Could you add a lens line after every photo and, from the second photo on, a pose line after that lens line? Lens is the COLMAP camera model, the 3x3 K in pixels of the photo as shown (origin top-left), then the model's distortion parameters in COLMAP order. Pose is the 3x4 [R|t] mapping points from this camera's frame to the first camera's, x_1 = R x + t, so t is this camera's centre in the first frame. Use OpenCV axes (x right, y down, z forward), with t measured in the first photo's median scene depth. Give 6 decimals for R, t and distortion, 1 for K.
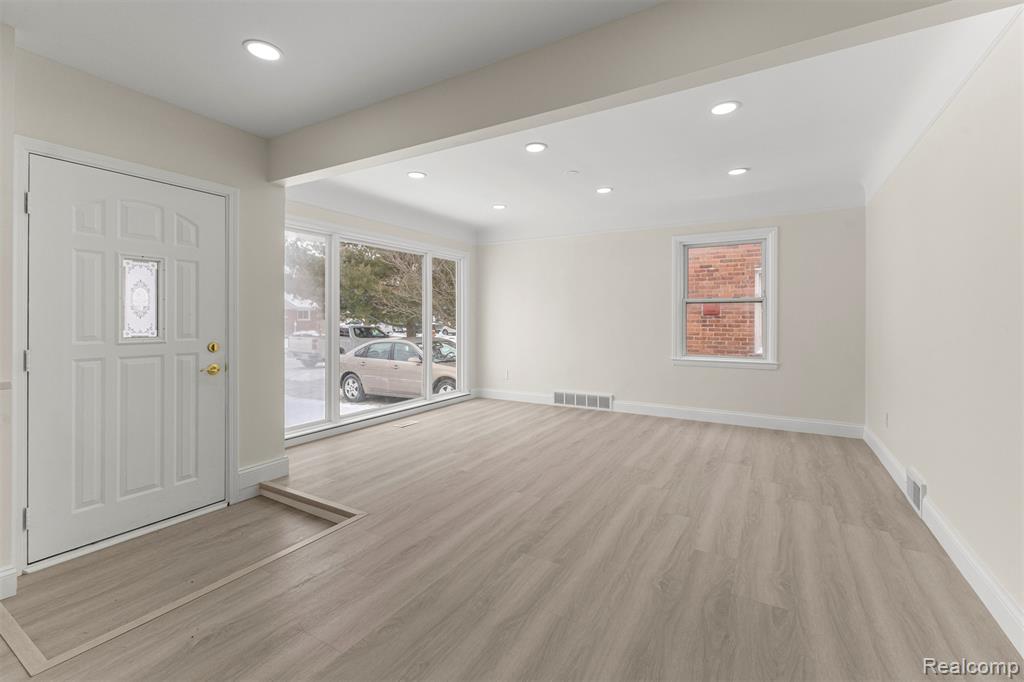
lens RADIAL K [[444.4, 0, 495.8], [0, 444.4, 322.6], [0, 0, 1]] dist [0.013424, -0.002169]
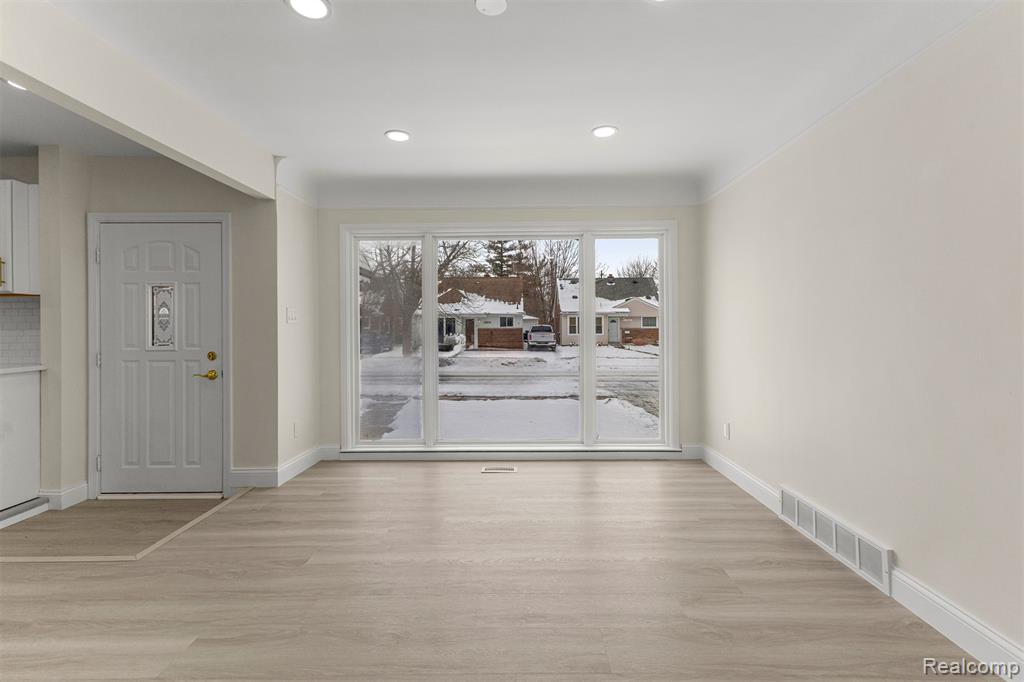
lens RADIAL K [[444.4, 0, 512.0], [0, 444.4, 330.4], [0, 0, 1]] dist [0.013424, -0.002169]
pose [[0.518536, -0.003424, -0.855049, 0.775170], [0.002373, 0.999994, -0.002565, -0.005811], [0.855052, -0.000700, 0.518541, 1.101653]]
